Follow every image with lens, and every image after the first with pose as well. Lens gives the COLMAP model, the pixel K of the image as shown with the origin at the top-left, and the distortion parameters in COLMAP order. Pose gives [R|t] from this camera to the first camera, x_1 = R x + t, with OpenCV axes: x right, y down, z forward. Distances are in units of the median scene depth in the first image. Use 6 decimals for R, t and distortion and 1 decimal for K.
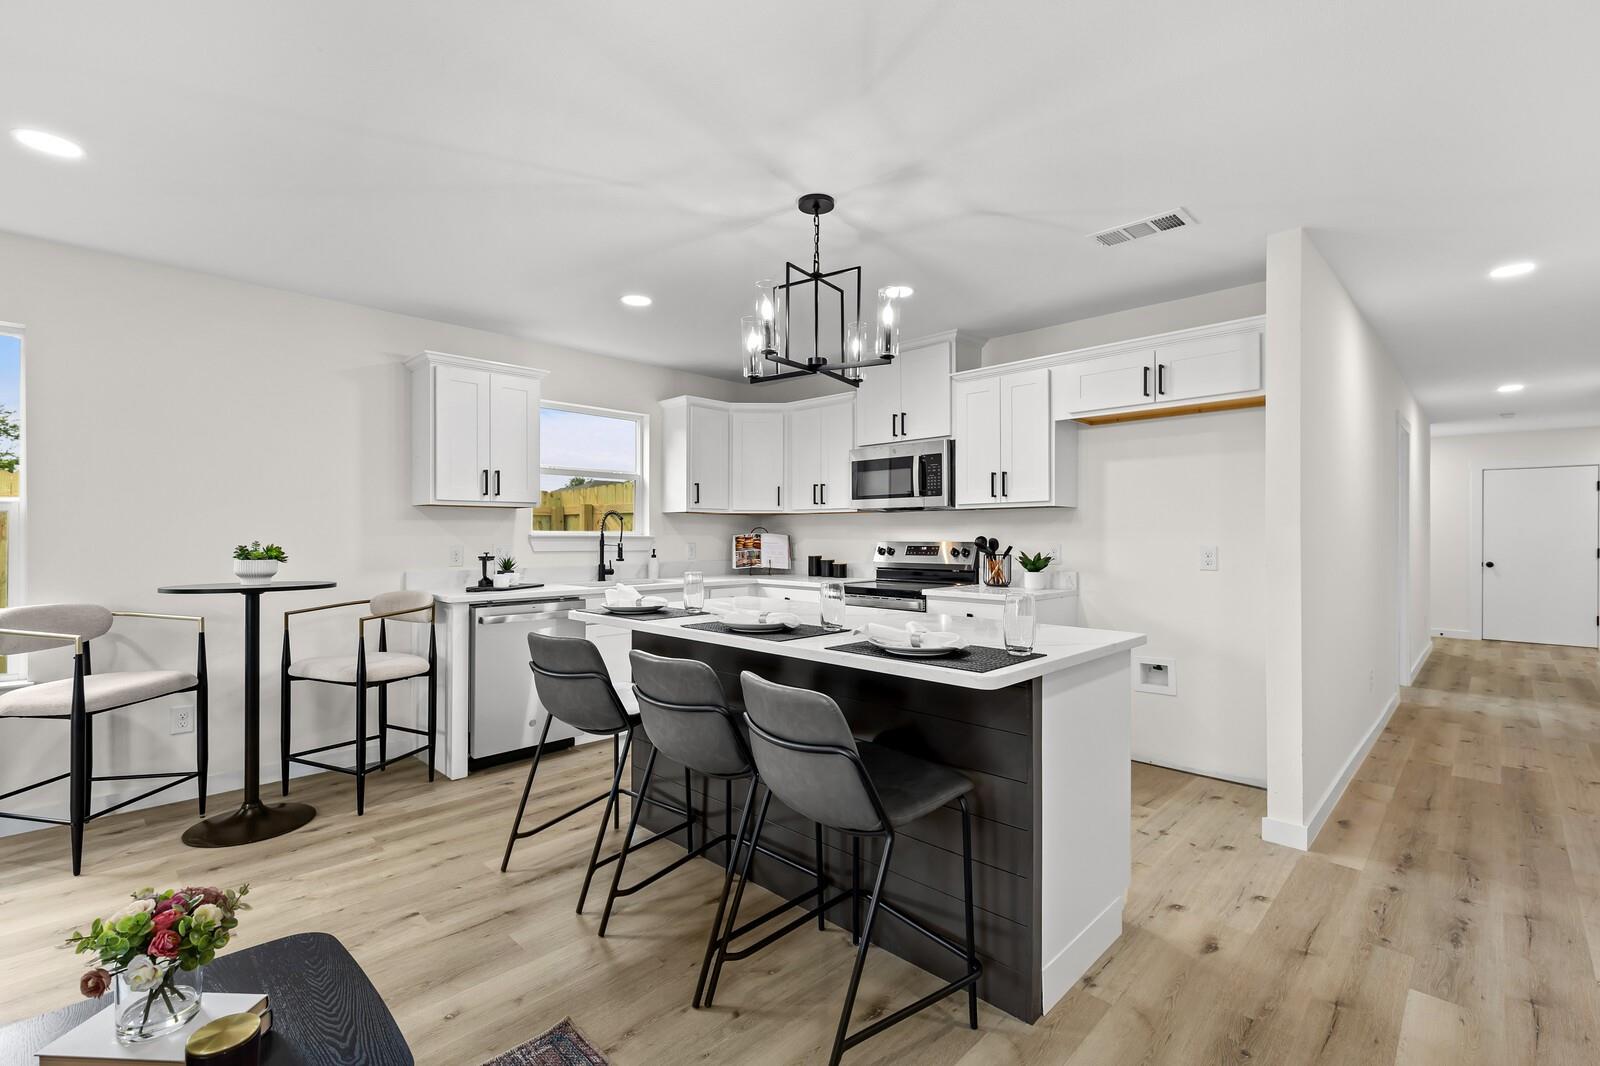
lens RADIAL K [[710.1, 0, 800.0], [0, 710.1, 533.0], [0, 0, 1]] dist [0.000799, 0.000068]
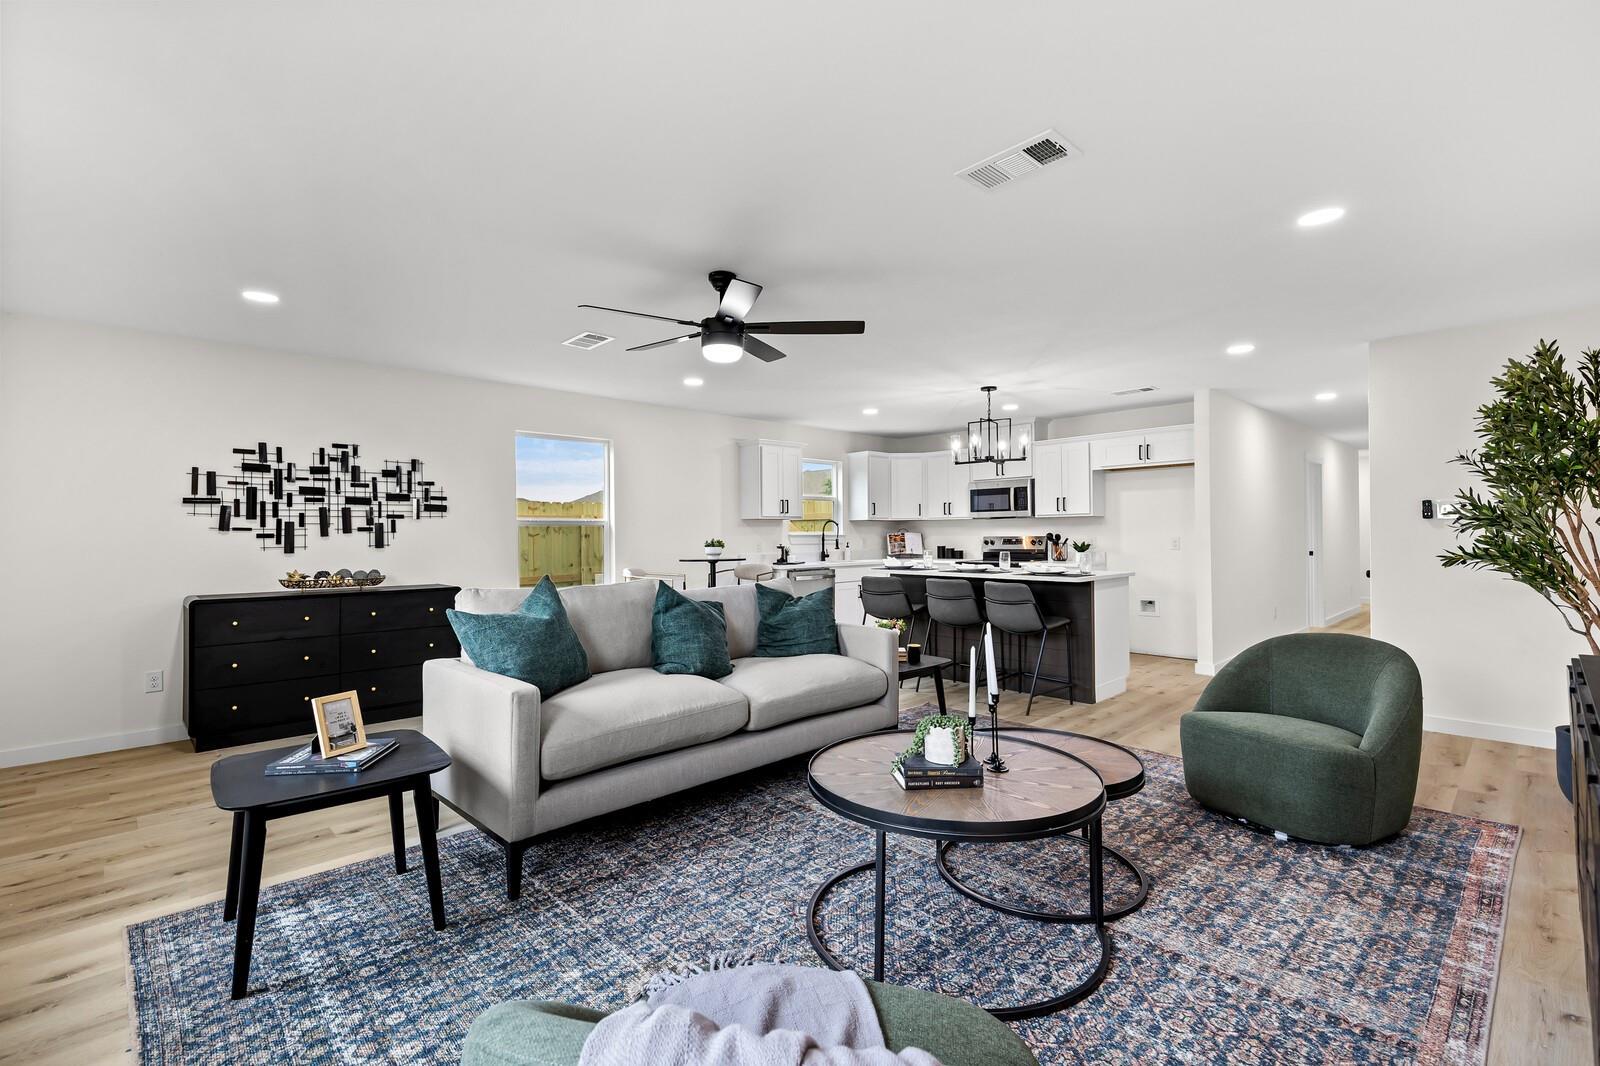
lens RADIAL K [[722.3, 0, 795.3], [0, 722.3, 528.7], [0, 0, 1]] dist [0.012022, -0.000190]
pose [[0.999489, -0.009540, -0.030501, -0.323633], [0.009408, 0.999946, -0.004491, -0.003503], [0.030542, 0.004201, 0.999525, -0.820048]]
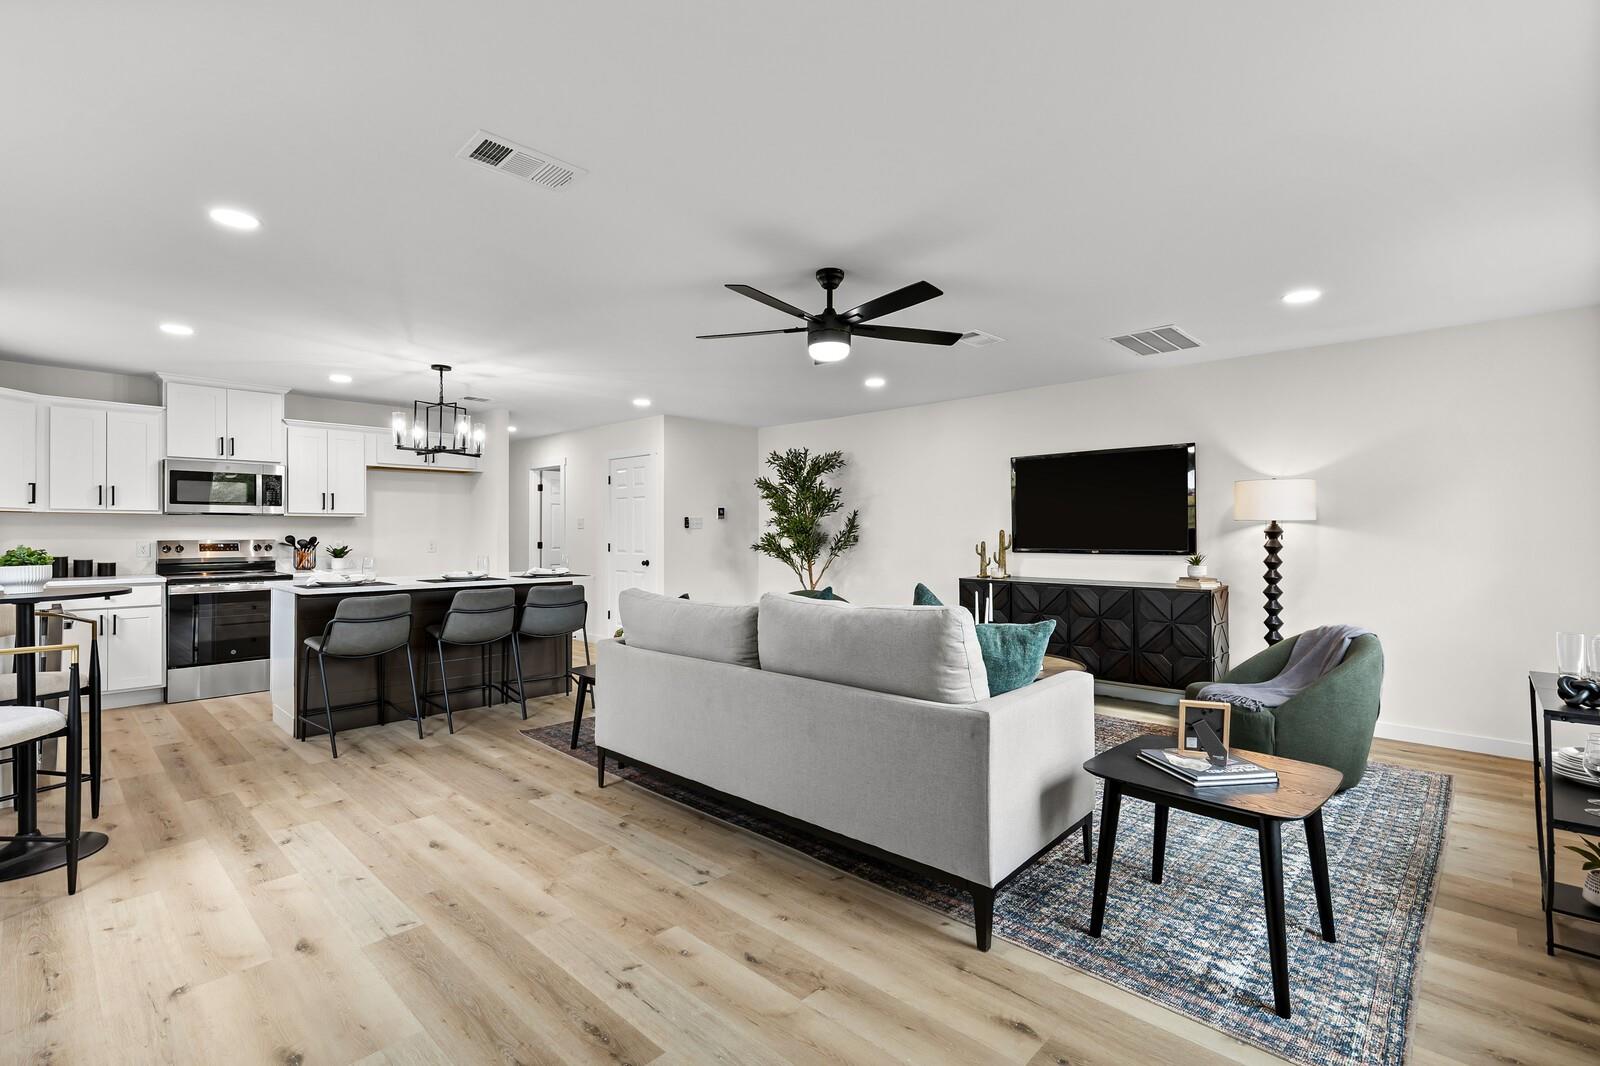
lens RADIAL K [[722.3, 0, 795.3], [0, 722.3, 528.7], [0, 0, 1]] dist [0.012022, -0.000190]
pose [[-0.018829, 0.005084, 0.999810, -1.214428], [-0.003585, 0.999980, -0.005153, -0.004696], [-0.999816, -0.003681, -0.018811, 0.030546]]
